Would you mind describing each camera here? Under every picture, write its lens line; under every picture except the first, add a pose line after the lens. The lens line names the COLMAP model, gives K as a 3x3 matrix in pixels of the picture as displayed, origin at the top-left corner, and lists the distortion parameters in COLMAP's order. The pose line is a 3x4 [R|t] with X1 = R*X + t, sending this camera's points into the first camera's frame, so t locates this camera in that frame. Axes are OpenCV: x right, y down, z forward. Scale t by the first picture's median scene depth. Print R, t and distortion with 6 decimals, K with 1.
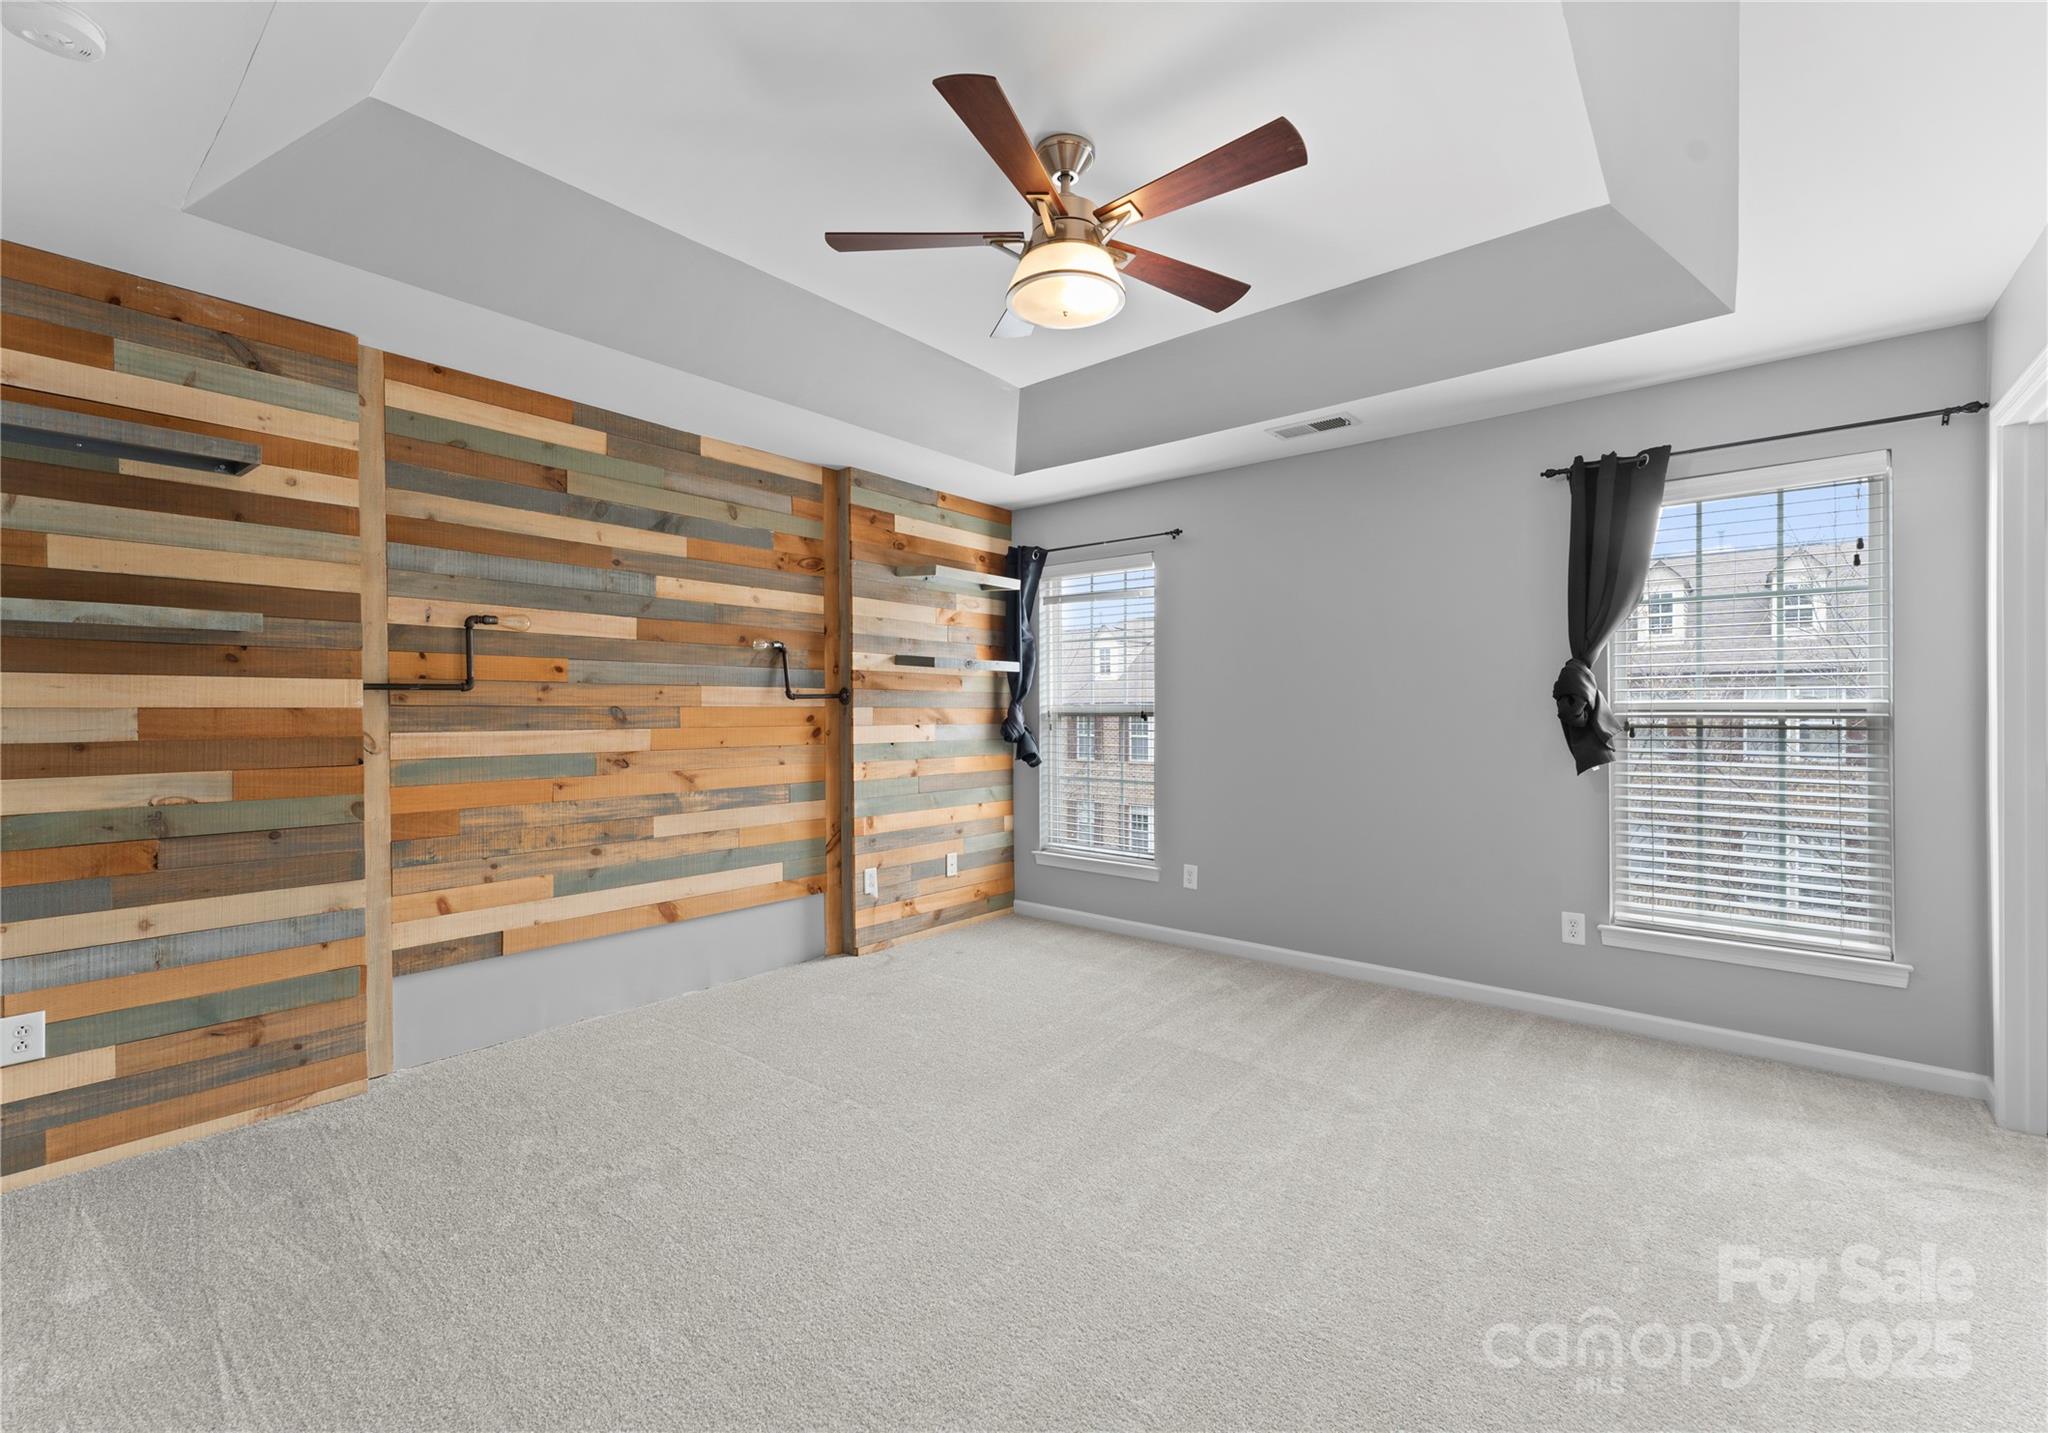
lens RADIAL K [[887.2, 0, 1000.8], [0, 887.2, 724.0], [0, 0, 1]] dist [0.000016, 0.000417]
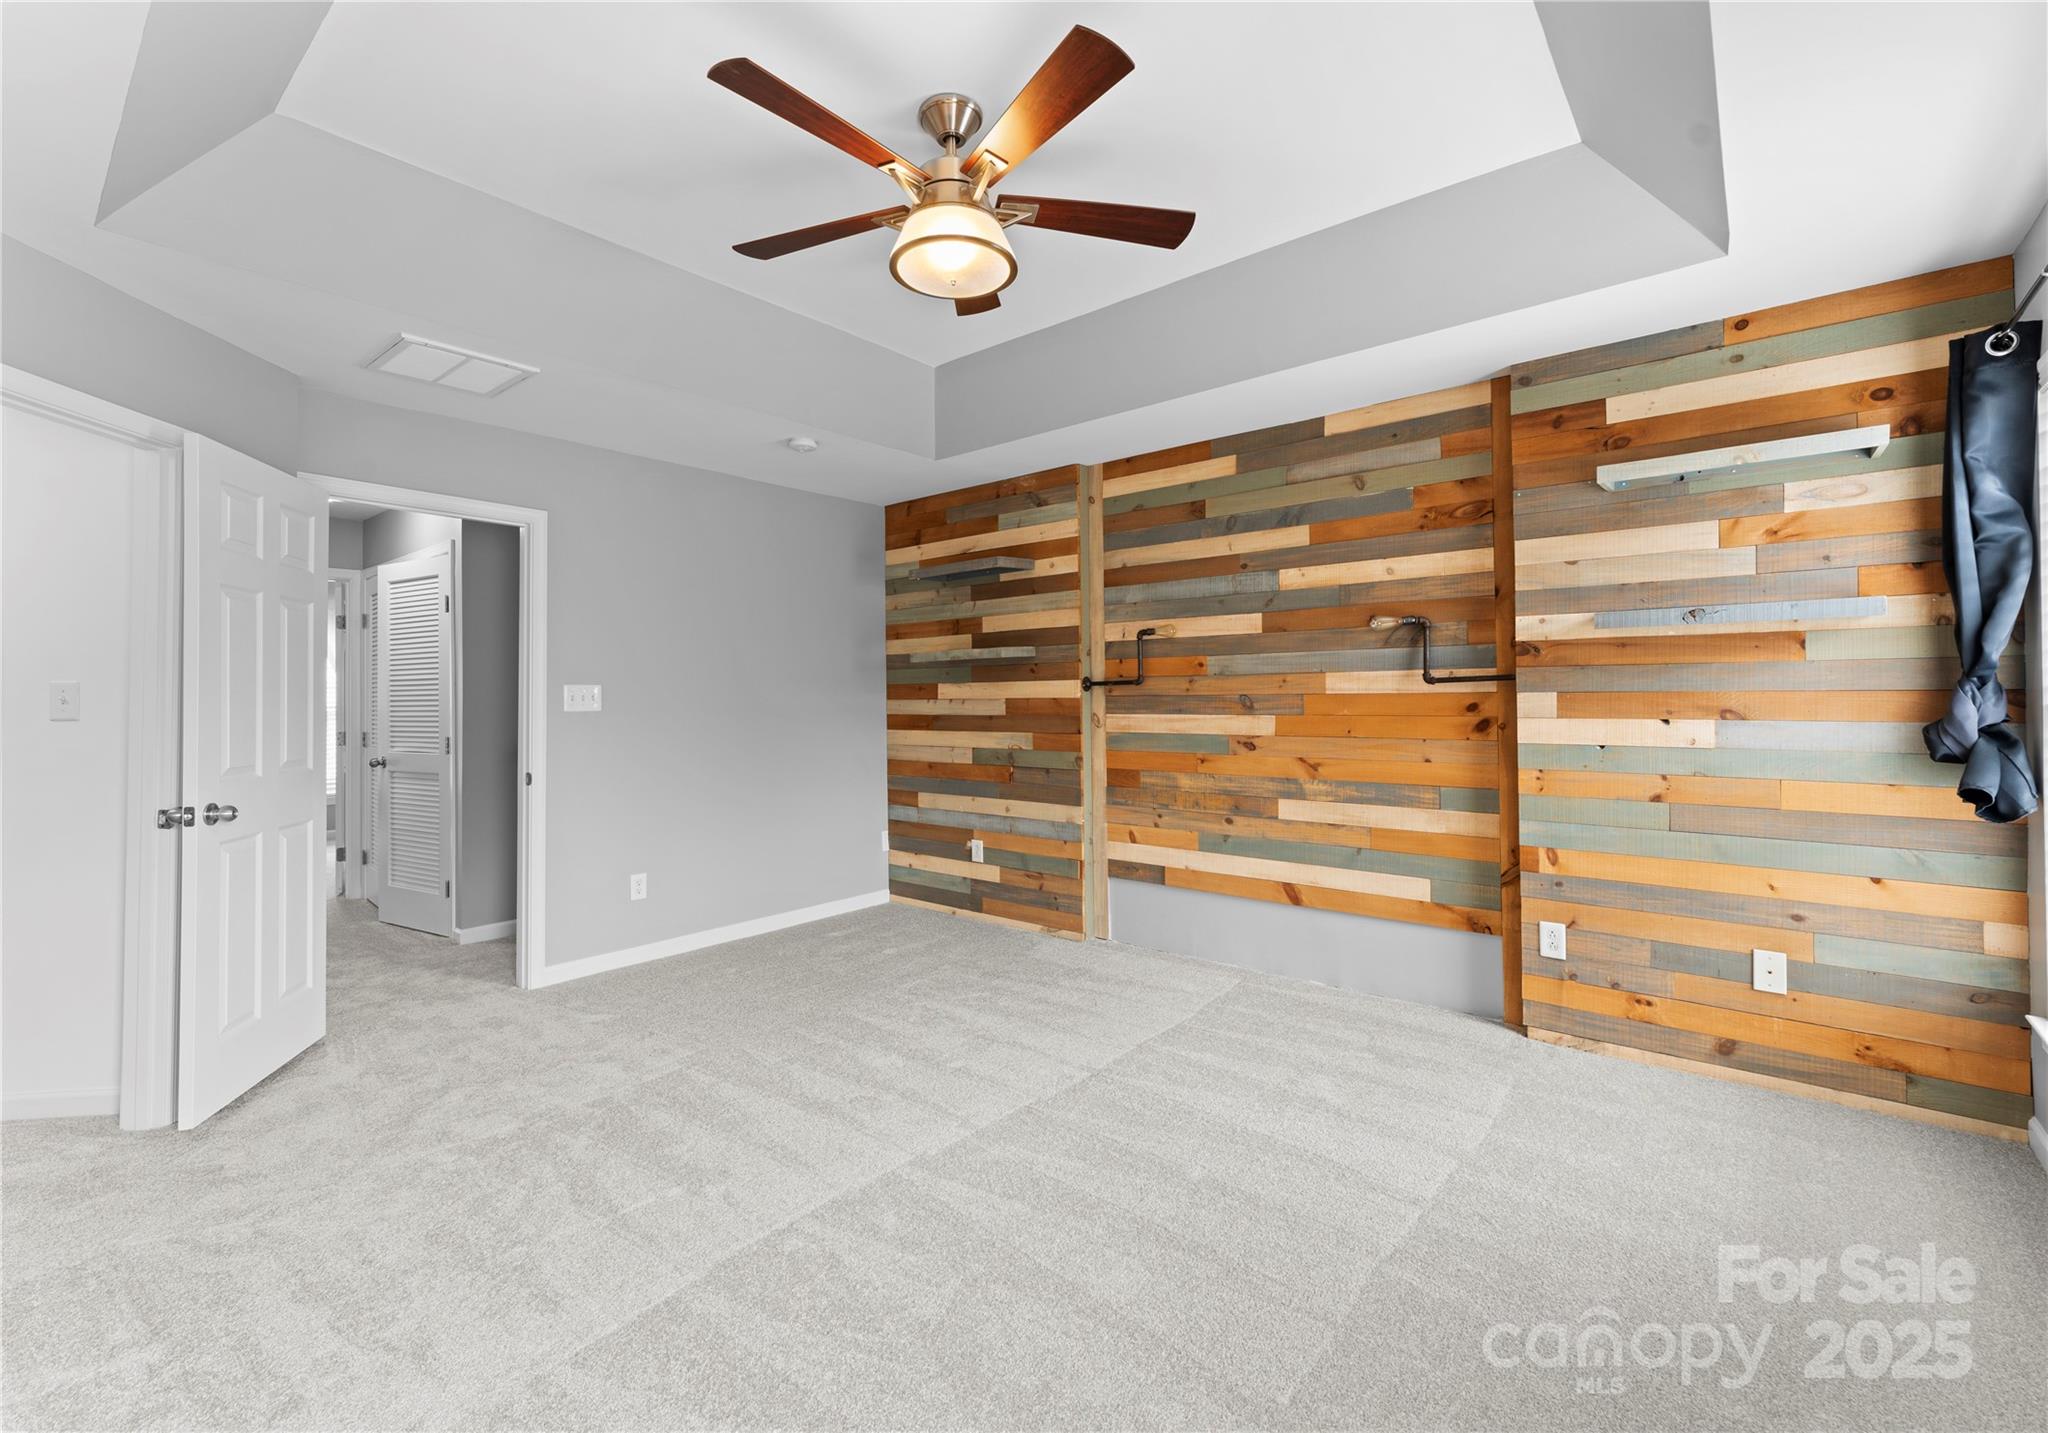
lens RADIAL K [[874.4, 0, 1029.2], [0, 874.4, 692.5], [0, 0, 1]] dist [0.000308, 0.000200]
pose [[0.003592, -0.000885, -0.999993, 0.651831], [-0.003100, 0.999995, -0.000896, -0.020056], [0.999989, 0.003103, 0.003589, 0.704475]]
